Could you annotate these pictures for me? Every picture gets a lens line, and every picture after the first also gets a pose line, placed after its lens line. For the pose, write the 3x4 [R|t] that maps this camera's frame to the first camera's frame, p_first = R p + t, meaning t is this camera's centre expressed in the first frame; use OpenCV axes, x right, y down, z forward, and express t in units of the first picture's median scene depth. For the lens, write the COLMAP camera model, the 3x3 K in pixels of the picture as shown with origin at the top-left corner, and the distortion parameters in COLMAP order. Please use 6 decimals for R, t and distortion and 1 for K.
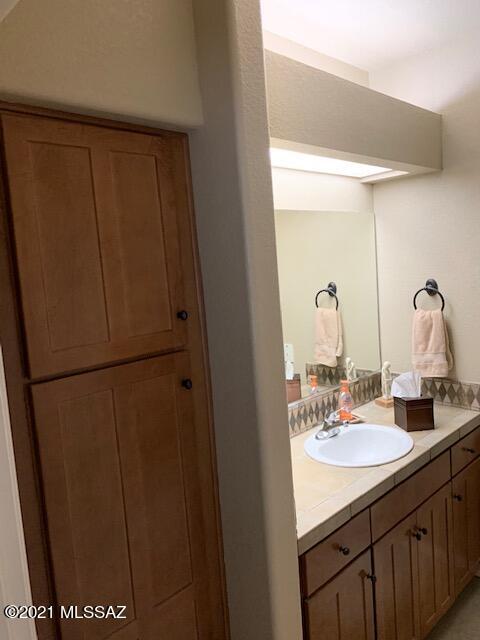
lens RADIAL K [[491.6, 0, 239.7], [0, 491.6, 317.9], [0, 0, 1]] dist [0.034813, -0.047778]
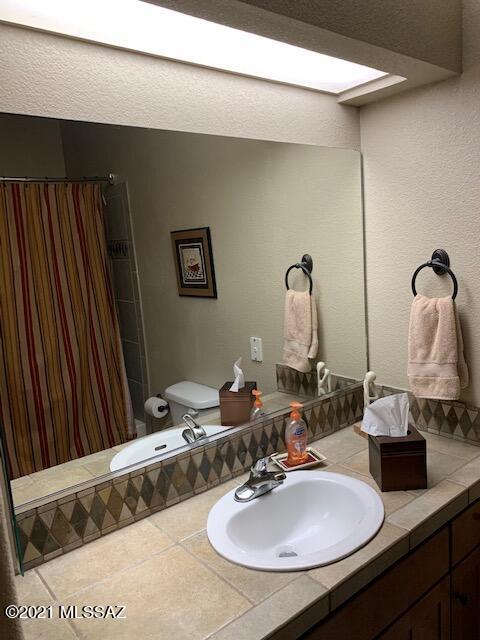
lens RADIAL K [[491.6, 0, 242.6], [0, 491.6, 321.7], [0, 0, 1]] dist [0.034813, -0.047778]
pose [[0.996066, 0.015947, -0.087163, 0.189655], [-0.010983, 0.998306, 0.057144, -0.017946], [0.087927, -0.055962, 0.994554, 0.328041]]
